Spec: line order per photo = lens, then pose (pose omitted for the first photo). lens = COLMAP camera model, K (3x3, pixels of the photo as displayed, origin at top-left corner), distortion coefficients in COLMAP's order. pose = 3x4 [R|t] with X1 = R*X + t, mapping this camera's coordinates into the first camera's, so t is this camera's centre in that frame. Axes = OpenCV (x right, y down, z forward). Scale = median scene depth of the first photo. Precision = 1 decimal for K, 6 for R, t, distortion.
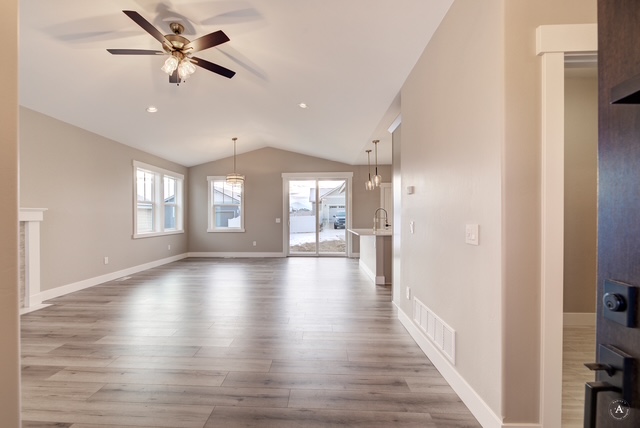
lens RADIAL K [[257.0, 0, 329.7], [0, 257.0, 215.7], [0, 0, 1]] dist [-0.023227, -0.000965]
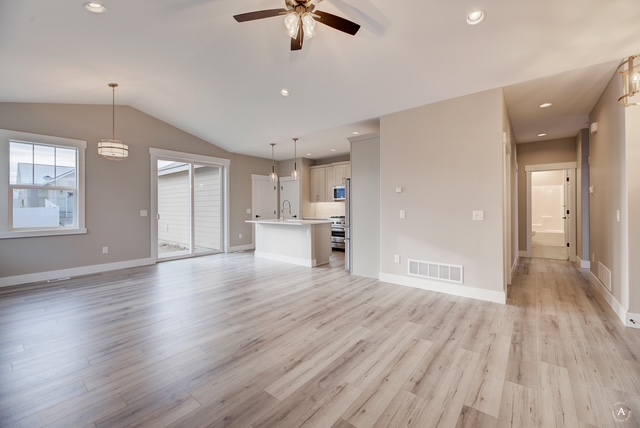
lens RADIAL K [[243.6, 0, 340.8], [0, 243.6, 210.2], [0, 0, 1]] dist [-0.019412, 0.000239]
pose [[0.607064, -0.010488, 0.794584, -0.470073], [-0.002193, 0.999887, 0.014874, -0.001305], [-0.794650, -0.010772, 0.606973, 0.187823]]
